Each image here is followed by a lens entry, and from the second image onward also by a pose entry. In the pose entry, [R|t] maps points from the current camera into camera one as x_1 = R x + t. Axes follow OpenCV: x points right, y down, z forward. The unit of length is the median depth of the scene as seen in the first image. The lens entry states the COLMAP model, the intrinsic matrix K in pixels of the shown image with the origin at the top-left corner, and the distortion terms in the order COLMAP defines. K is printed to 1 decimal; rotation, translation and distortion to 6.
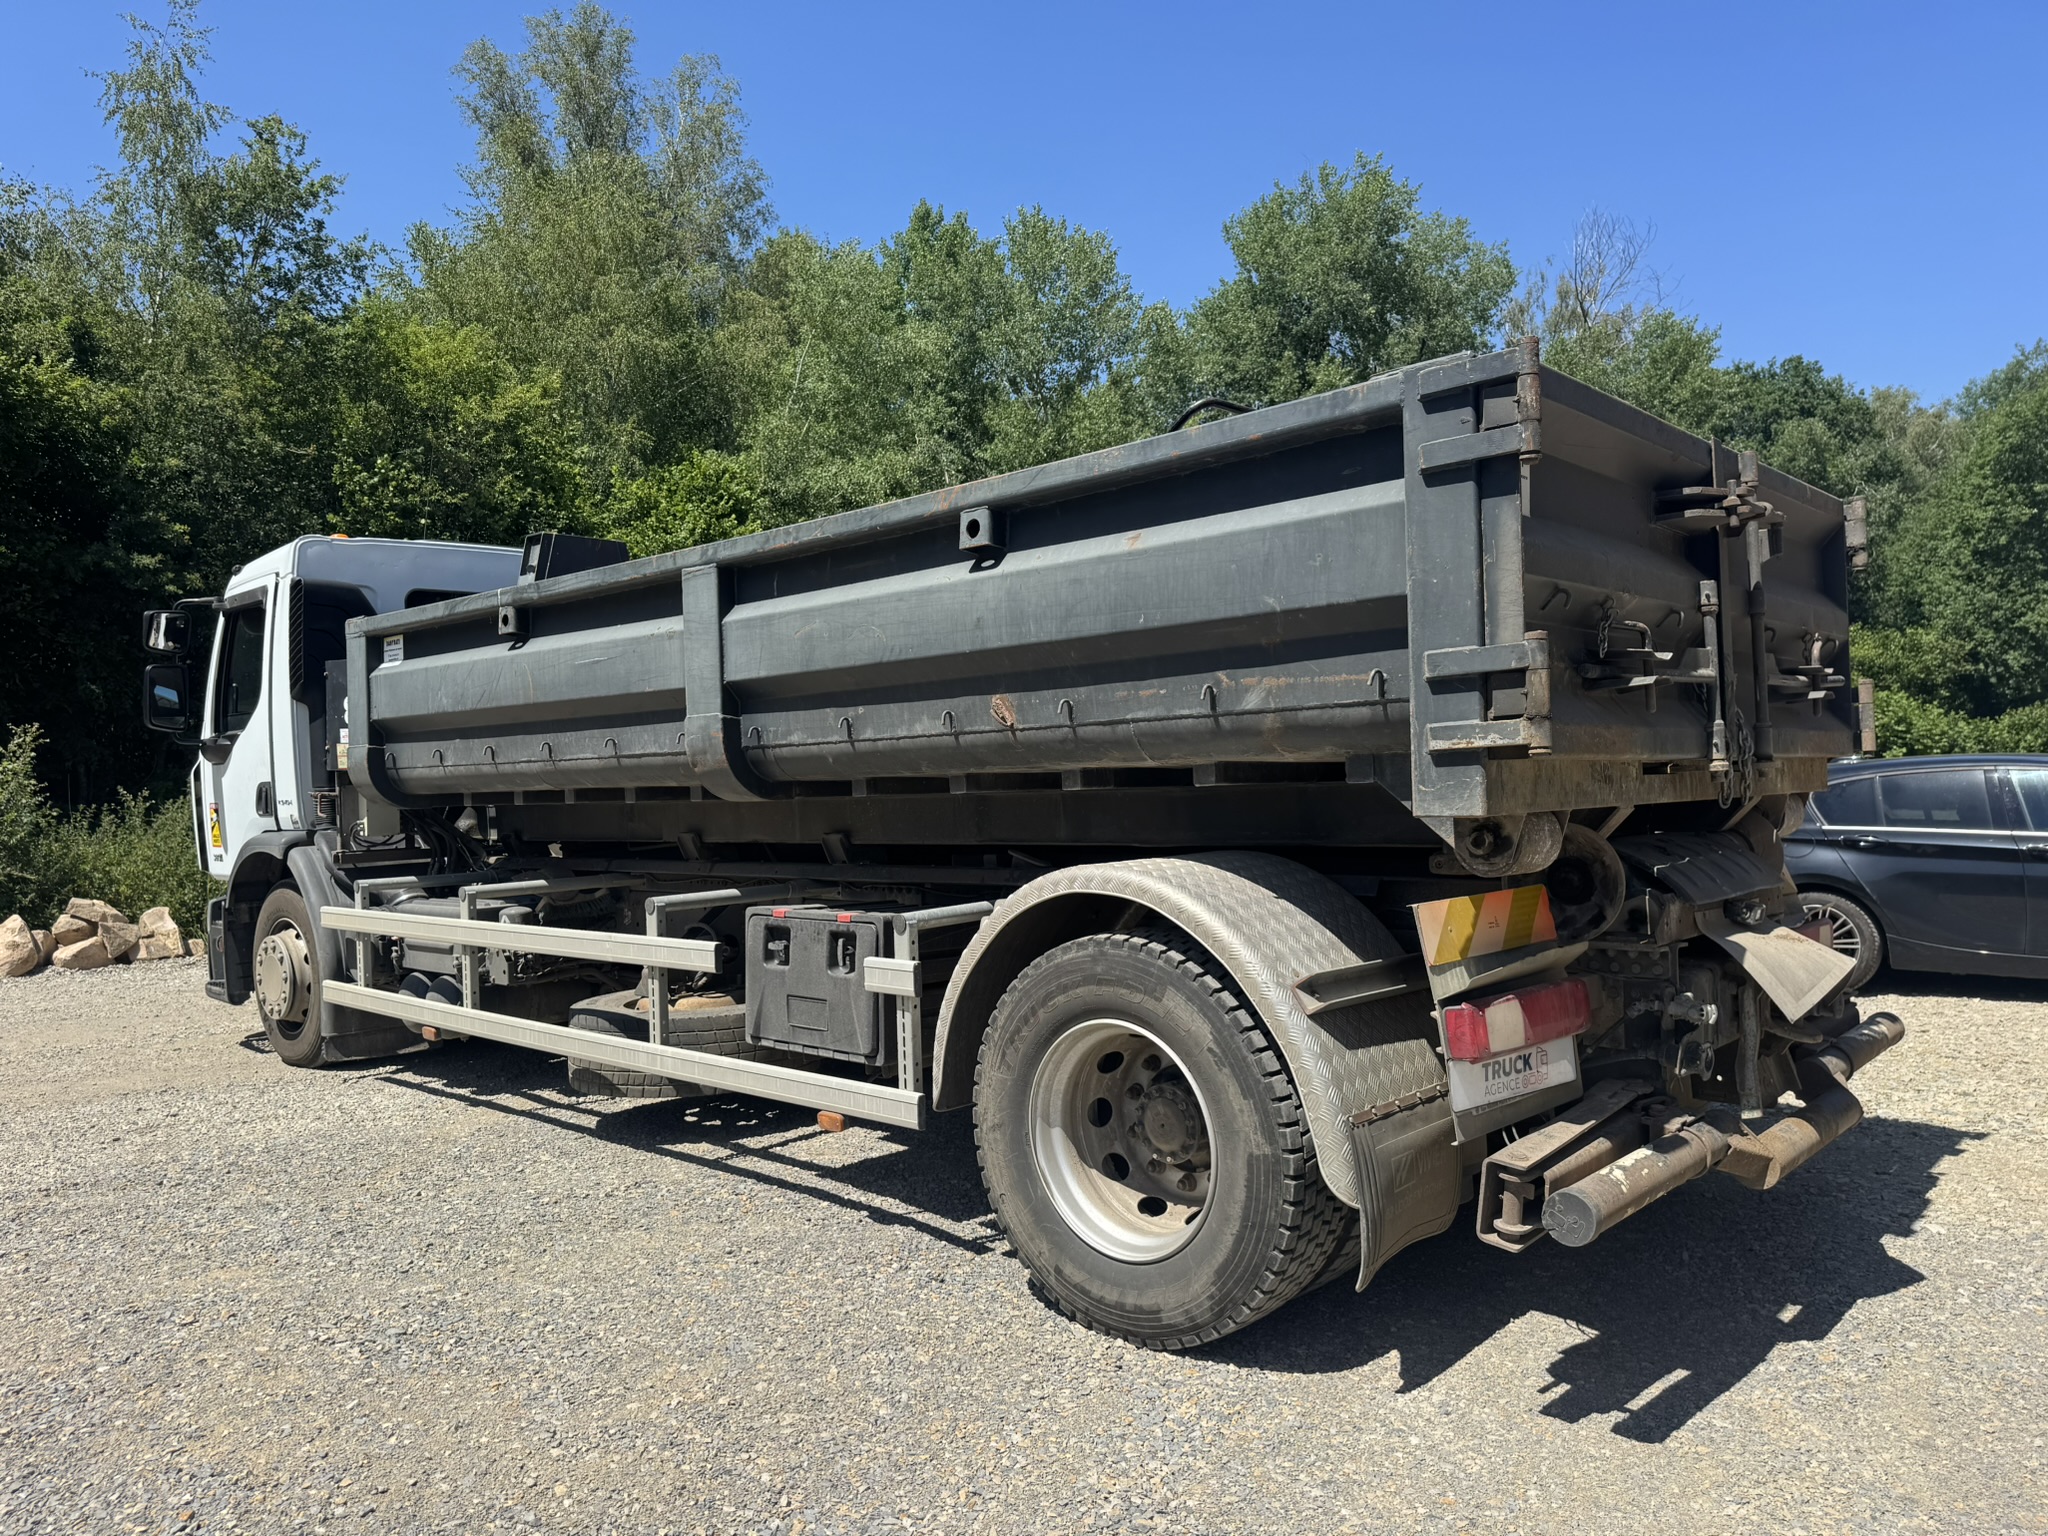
lens RADIAL K [[1459.5, 0, 989.1], [0, 1459.5, 795.5], [0, 0, 1]] dist [0.027126, -0.037300]
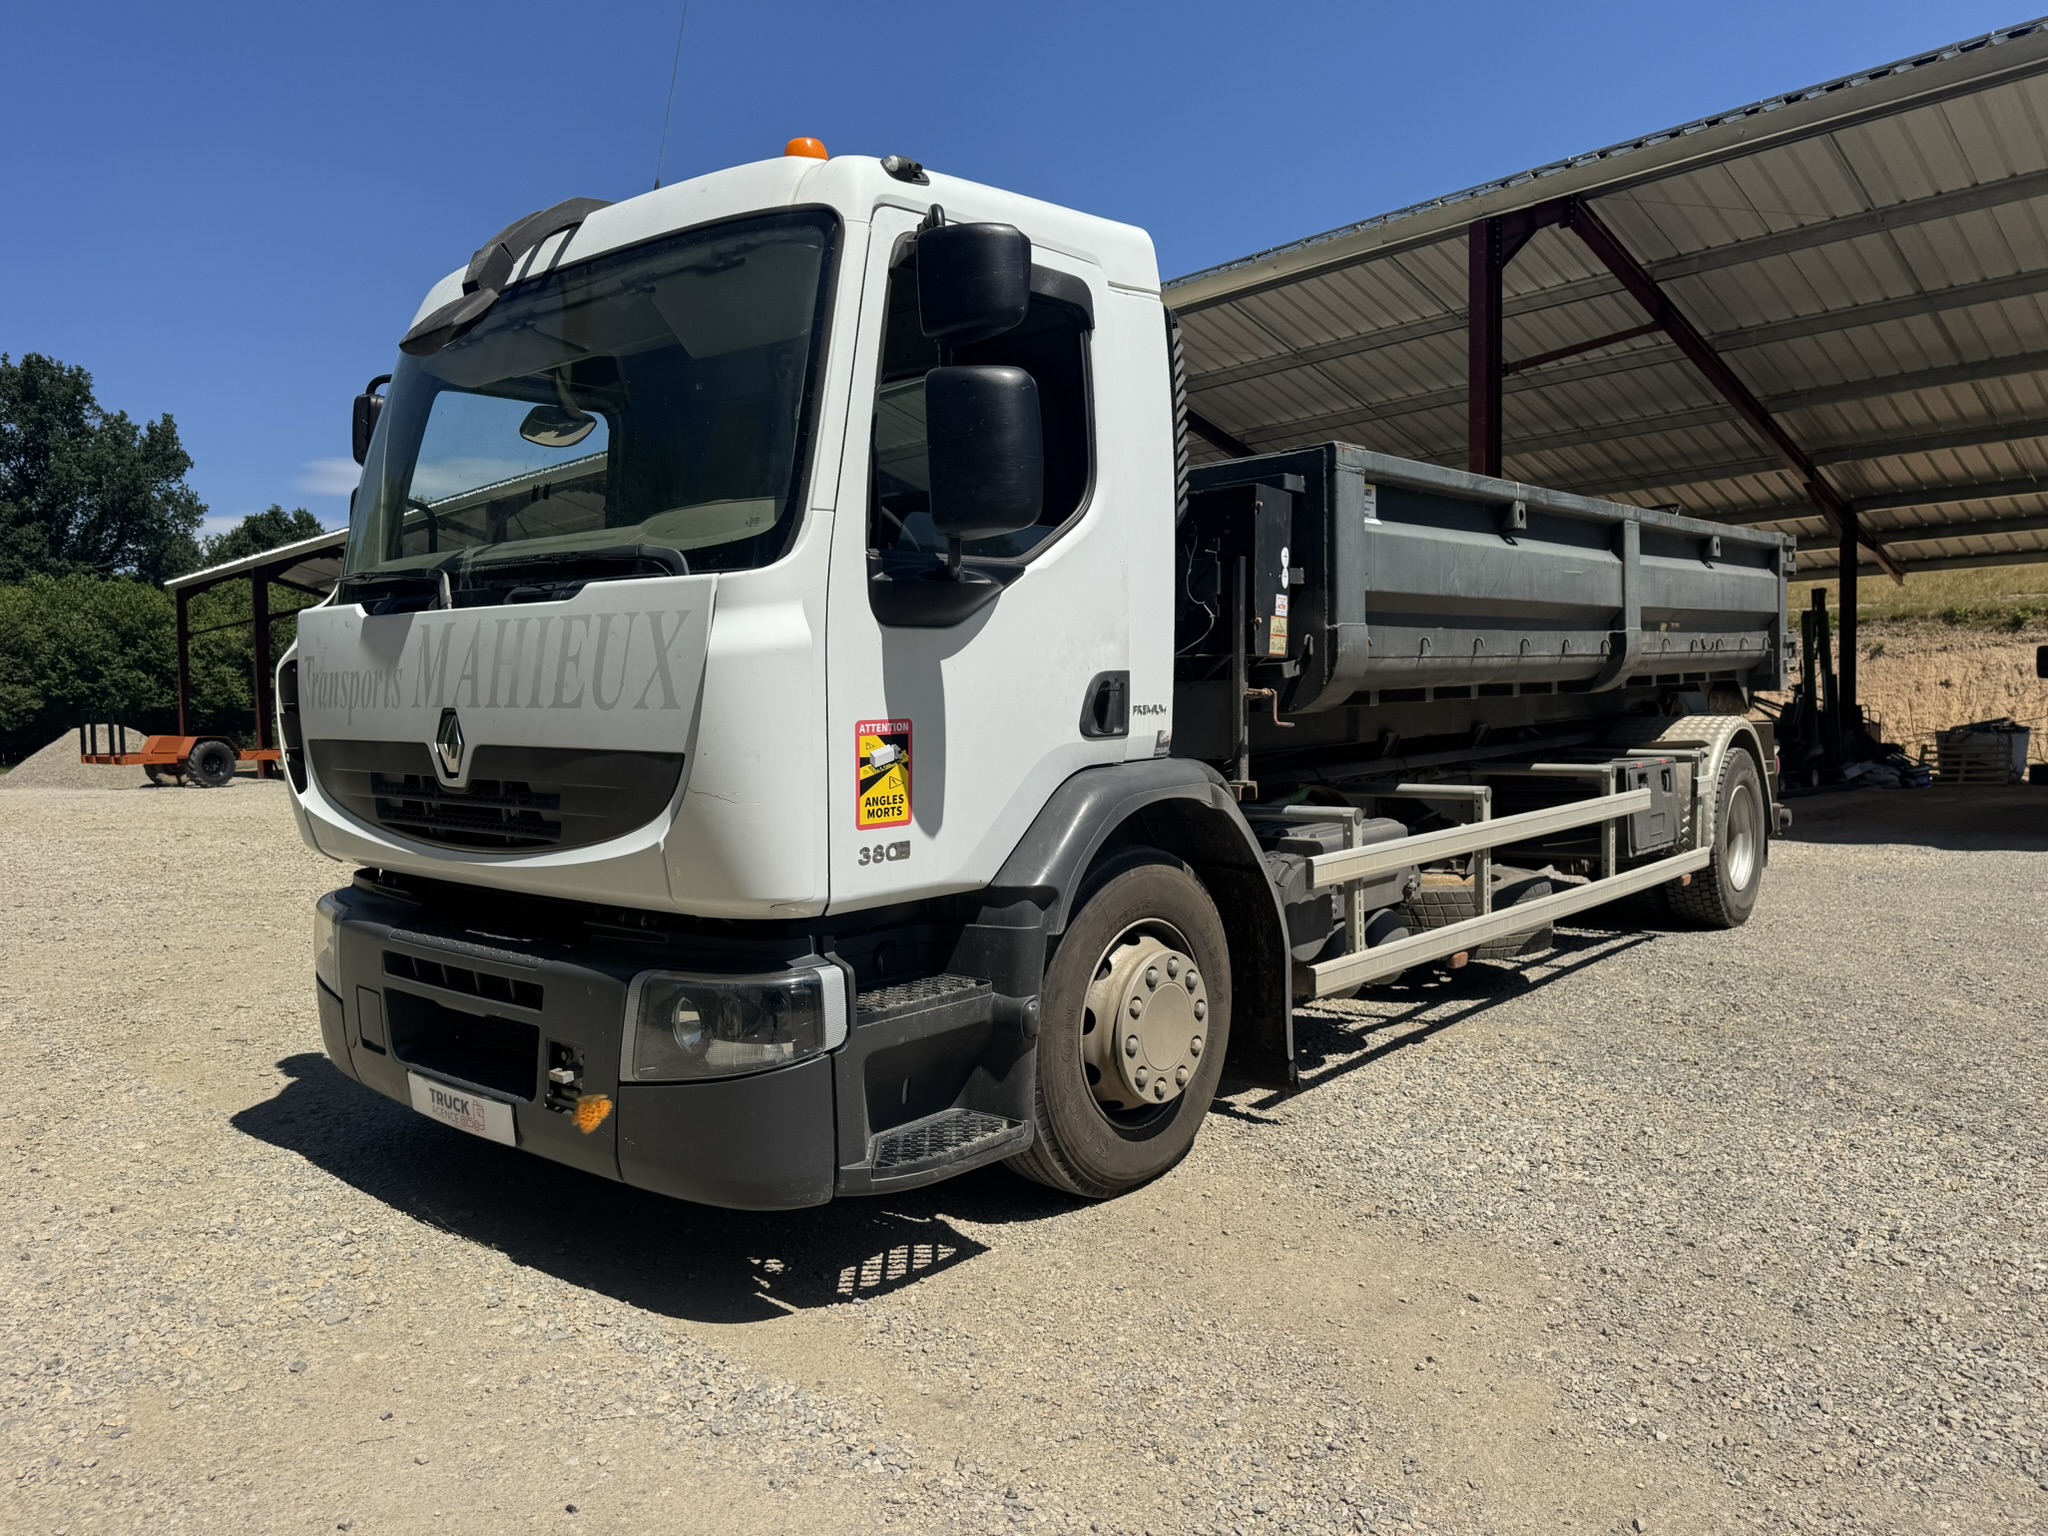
lens RADIAL K [[1459.5, 0, 1029.0], [0, 1459.5, 778.5], [0, 0, 1]] dist [0.027126, -0.037300]
pose [[-0.042742, -0.022875, 0.998824, -1.873474], [0.050075, 0.998432, 0.025008, 0.026556], [-0.997830, 0.051085, -0.041529, 1.957483]]
